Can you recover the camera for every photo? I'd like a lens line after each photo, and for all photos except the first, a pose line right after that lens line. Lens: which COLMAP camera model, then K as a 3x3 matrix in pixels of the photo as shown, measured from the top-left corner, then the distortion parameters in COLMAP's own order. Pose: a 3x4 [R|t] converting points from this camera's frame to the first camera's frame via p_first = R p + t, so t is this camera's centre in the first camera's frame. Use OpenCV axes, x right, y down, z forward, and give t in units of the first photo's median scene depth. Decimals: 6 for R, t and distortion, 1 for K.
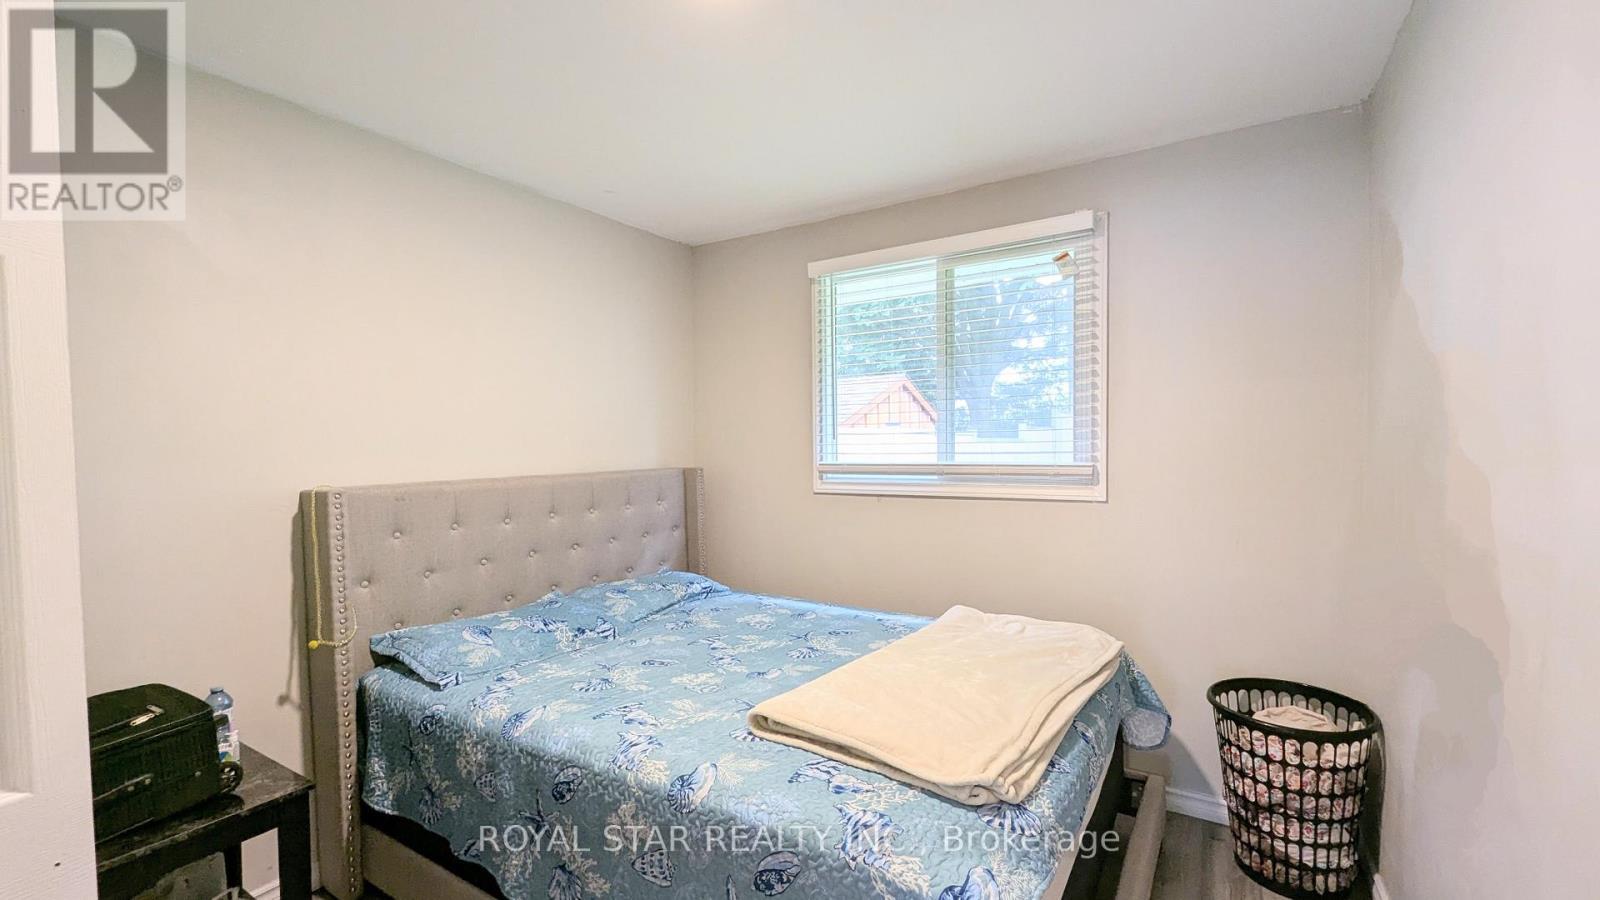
lens RADIAL K [[667.2, 0, 803.9], [0, 667.2, 459.5], [0, 0, 1]] dist [0.002196, 0.000243]
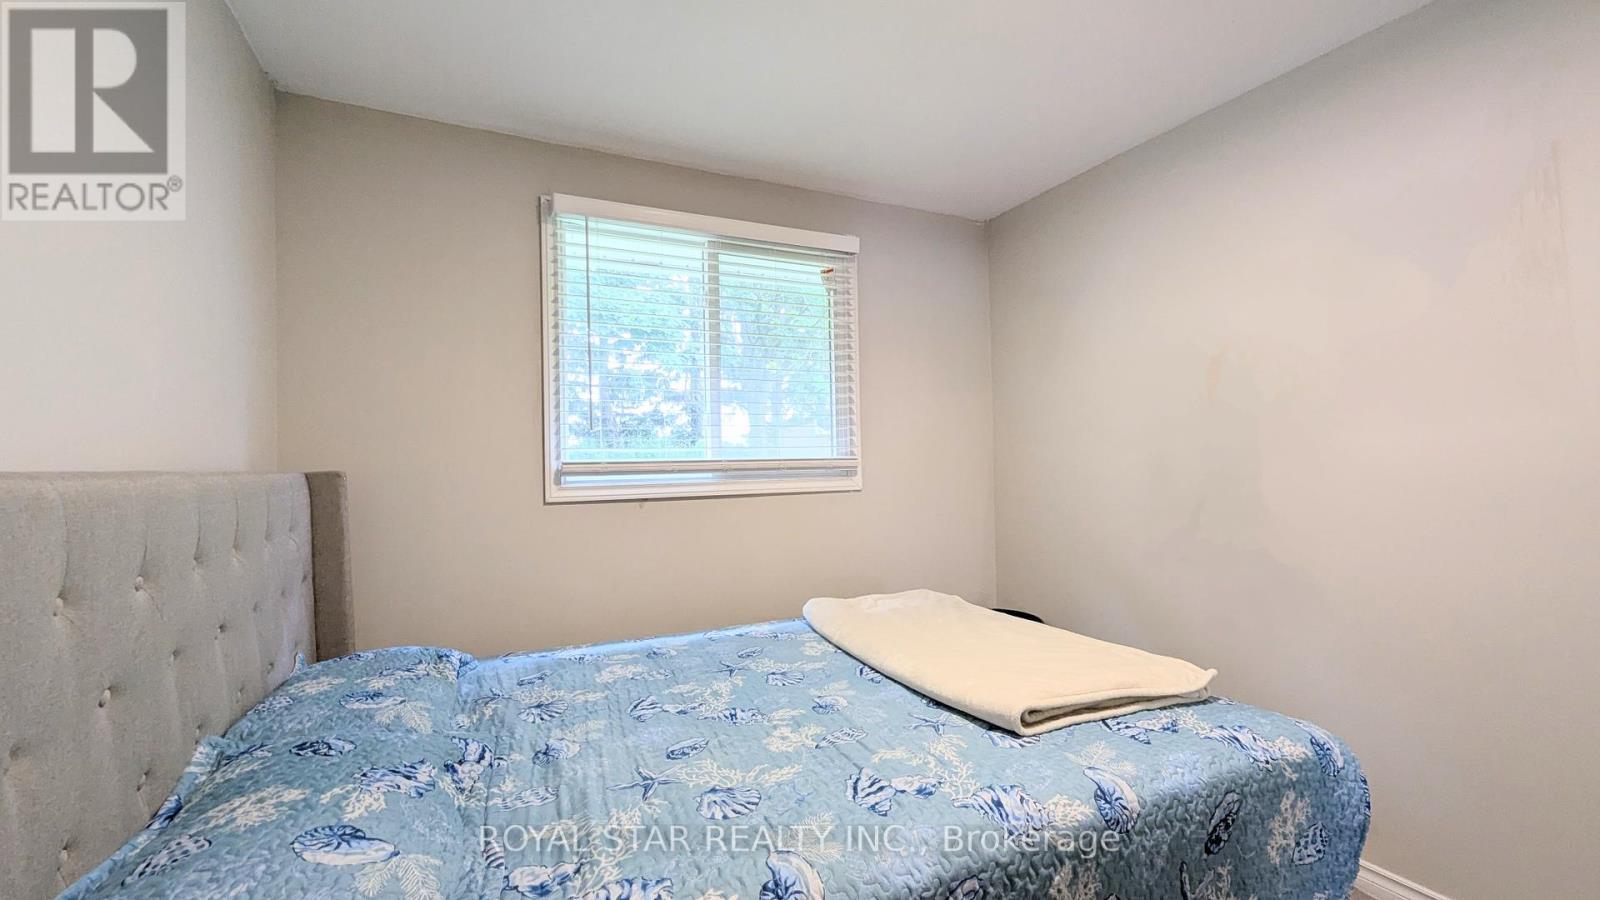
lens RADIAL K [[668.5, 0, 802.3], [0, 668.5, 457.3], [0, 0, 1]] dist [0.000598, 0.000470]
pose [[0.533941, 0.015589, 0.845378, -0.629889], [0.034148, 0.998617, -0.039983, 0.053347], [-0.844832, 0.050217, 0.532670, 0.505891]]
